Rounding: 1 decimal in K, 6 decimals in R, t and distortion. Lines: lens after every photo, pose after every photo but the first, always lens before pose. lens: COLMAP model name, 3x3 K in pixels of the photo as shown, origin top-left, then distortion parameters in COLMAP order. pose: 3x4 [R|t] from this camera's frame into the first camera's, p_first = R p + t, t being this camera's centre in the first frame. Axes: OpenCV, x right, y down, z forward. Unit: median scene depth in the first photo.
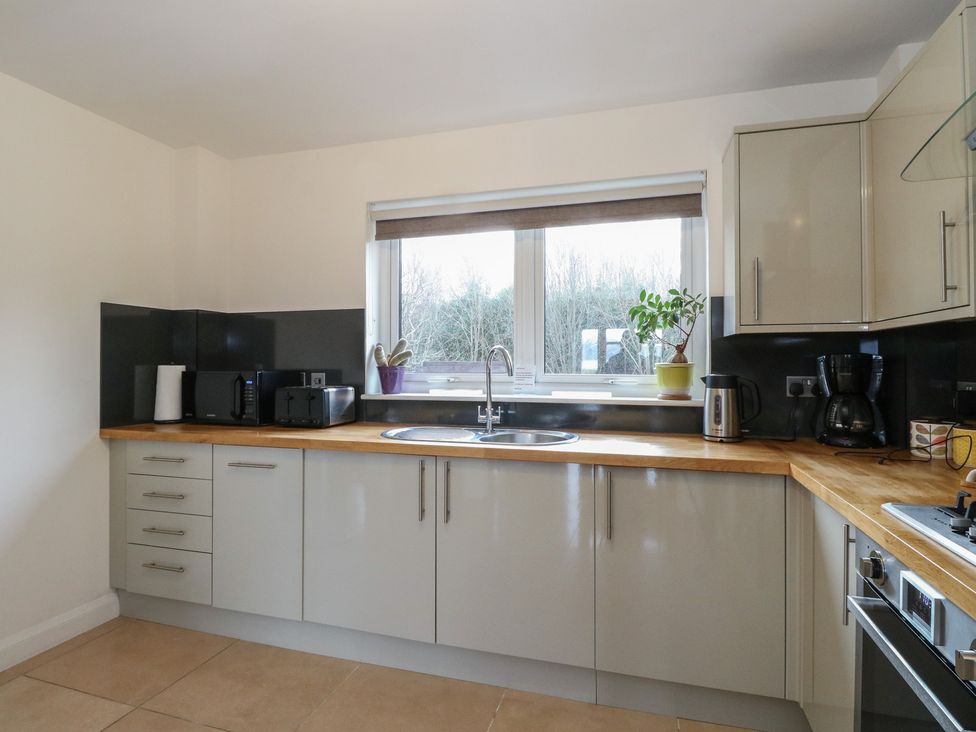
lens RADIAL K [[533.4, 0, 490.9], [0, 533.4, 355.2], [0, 0, 1]] dist [0.016500, -0.022670]
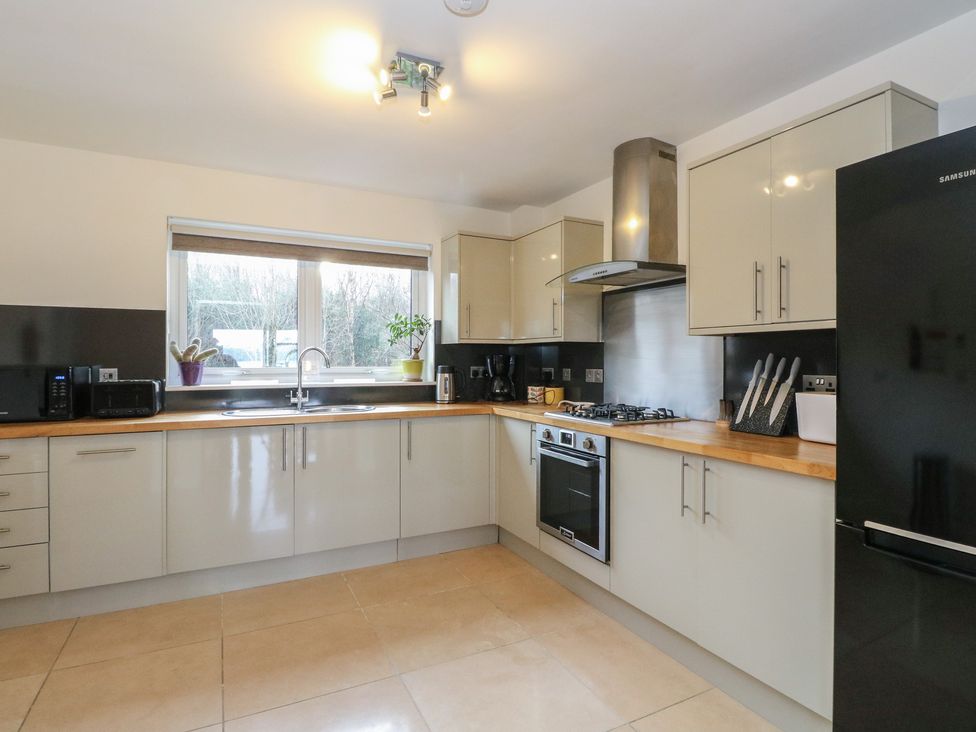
lens RADIAL K [[533.4, 0, 490.9], [0, 533.4, 355.2], [0, 0, 1]] dist [0.016500, -0.022670]
pose [[0.720962, 0.005752, 0.692951, -0.631293], [-0.010429, 0.999942, 0.002550, -0.004701], [-0.692896, -0.009065, 0.720981, -0.343919]]
